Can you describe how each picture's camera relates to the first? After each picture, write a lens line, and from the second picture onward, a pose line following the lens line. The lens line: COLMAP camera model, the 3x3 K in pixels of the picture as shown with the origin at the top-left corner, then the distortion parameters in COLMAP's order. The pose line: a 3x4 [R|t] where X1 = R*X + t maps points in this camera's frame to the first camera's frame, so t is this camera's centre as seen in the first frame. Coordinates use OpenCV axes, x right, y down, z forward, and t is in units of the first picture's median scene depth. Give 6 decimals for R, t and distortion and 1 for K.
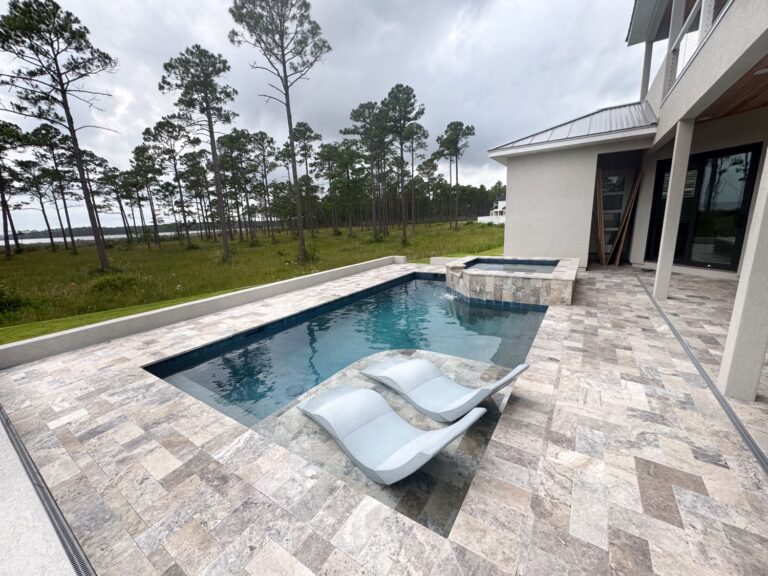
lens RADIAL K [[303.5, 0, 382.7], [0, 303.5, 287.3], [0, 0, 1]] dist [-0.001468, 0.000060]
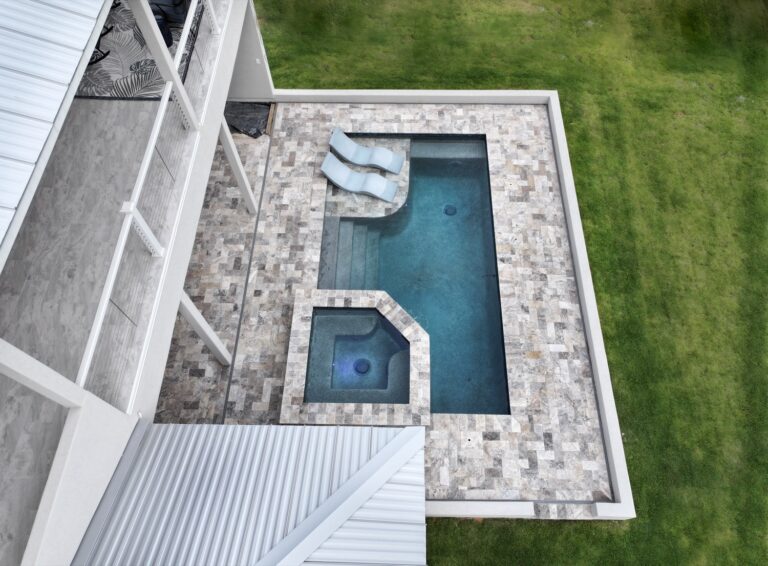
lens RADIAL K [[543.3, 0, 391.4], [0, 543.3, 280.8], [0, 0, 1]] dist [0.008298, -0.000097]
pose [[-0.842692, 0.492924, -0.216556, 0.896160], [-0.077546, 0.286908, 0.954814, -2.511410], [0.532783, 0.821407, -0.203551, 1.894742]]
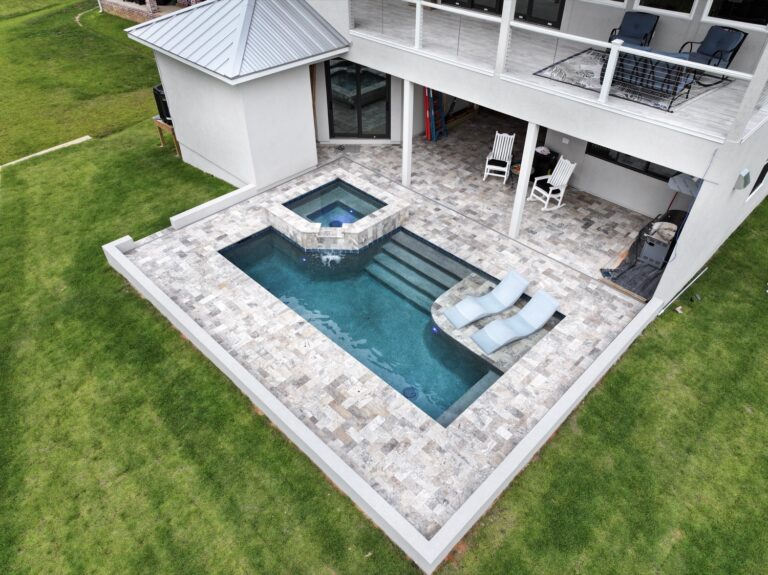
lens RADIAL K [[542.4, 0, 385.2], [0, 542.4, 282.5], [0, 0, 1]] dist [0.005937, 0.004400]
pose [[0.199090, -0.587805, 0.784123, -2.031218], [0.202360, 0.807555, 0.553991, -1.441594], [-0.958861, 0.048381, 0.279724, 0.449970]]
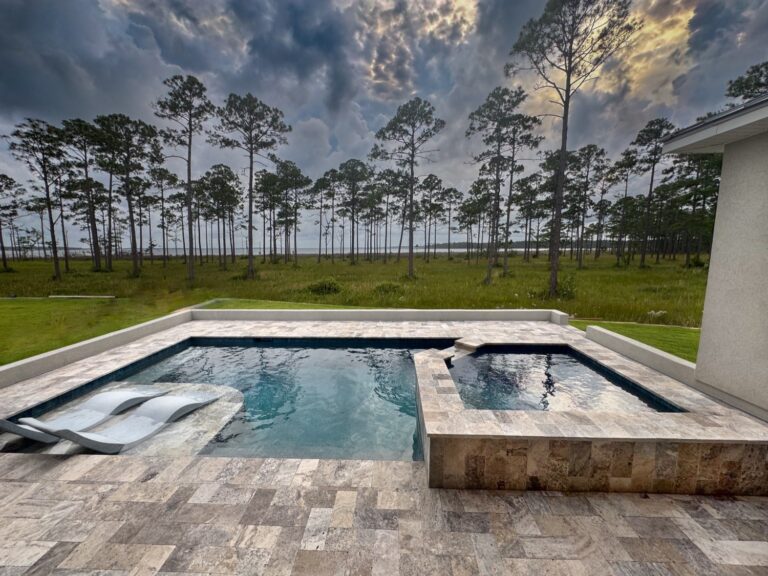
lens RADIAL K [[308.0, 0, 385.5], [0, 308.0, 285.4], [0, 0, 1]] dist [-0.000418, -0.000001]
pose [[0.525298, 0.146630, -0.838189, 1.124306], [-0.202037, 0.978365, 0.044534, -0.302819], [0.826585, 0.145952, 0.543558, 0.768924]]
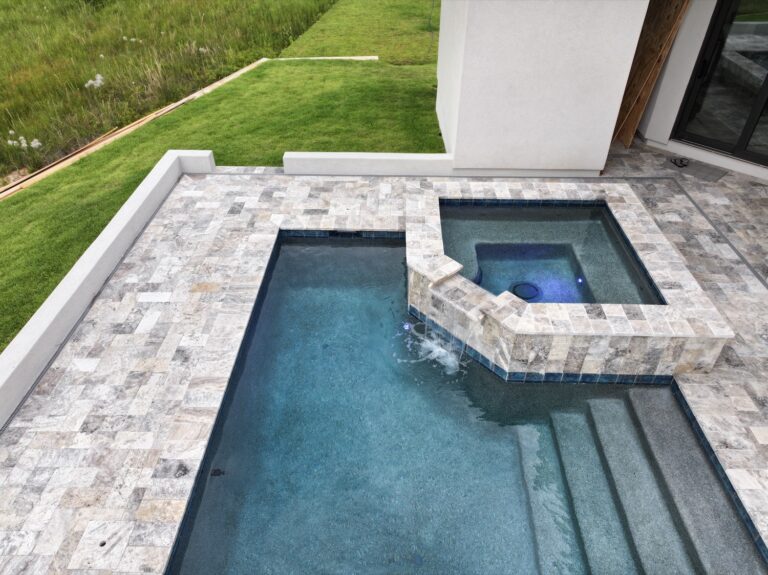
lens RADIAL K [[542.4, 0, 385.2], [0, 542.4, 282.5], [0, 0, 1]] dist [0.005937, 0.004400]
pose [[0.844697, -0.283332, 0.454103, -0.263057], [0.072585, 0.901203, 0.427276, -0.613696], [-0.530300, -0.327958, 0.781810, 0.746704]]
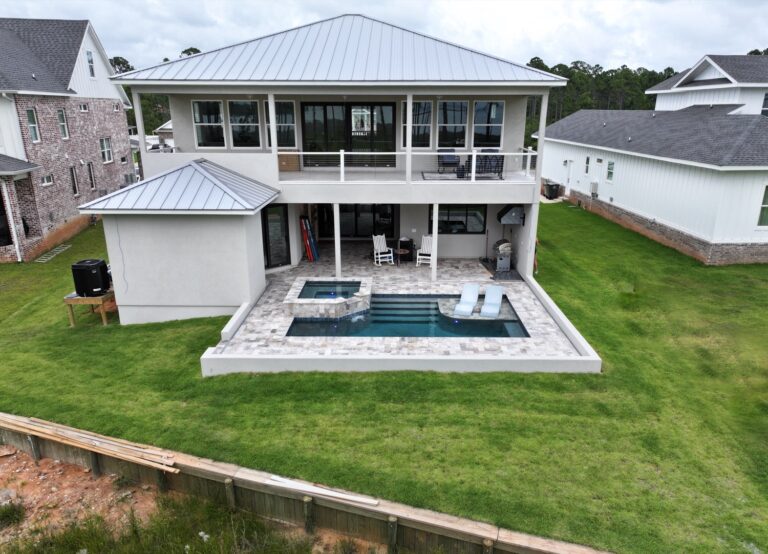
lens RADIAL K [[550.4, 0, 392.0], [0, 550.4, 278.1], [0, 0, 1]] dist [0.027647, -0.000692]
pose [[-0.542957, -0.204731, 0.814422, -3.076970], [0.203261, 0.908948, 0.364002, -1.663489], [-0.814790, 0.363178, -0.451906, 3.109272]]
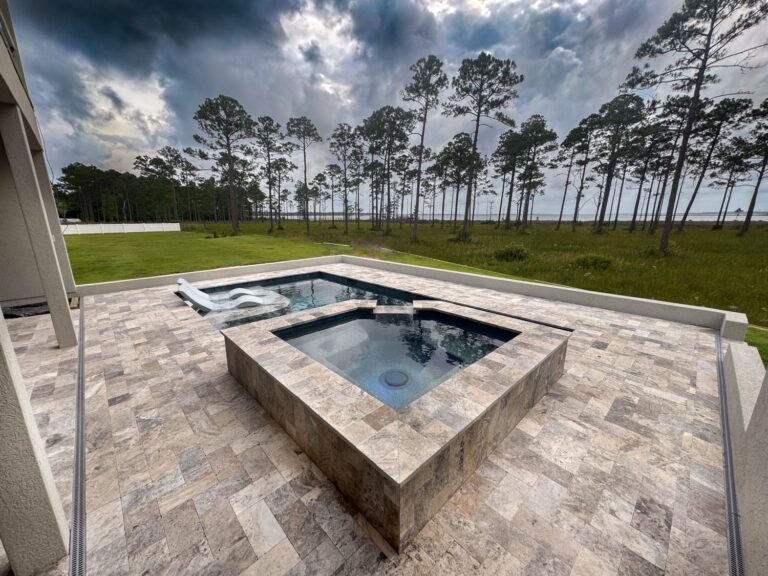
lens RADIAL K [[308.0, 0, 385.5], [0, 308.0, 285.4], [0, 0, 1]] dist [-0.000418, -0.000001]
pose [[-0.215736, 0.263591, -0.940201, 1.349269], [-0.198138, 0.931026, 0.306483, -0.458950], [0.956138, 0.252409, -0.148628, 1.654660]]
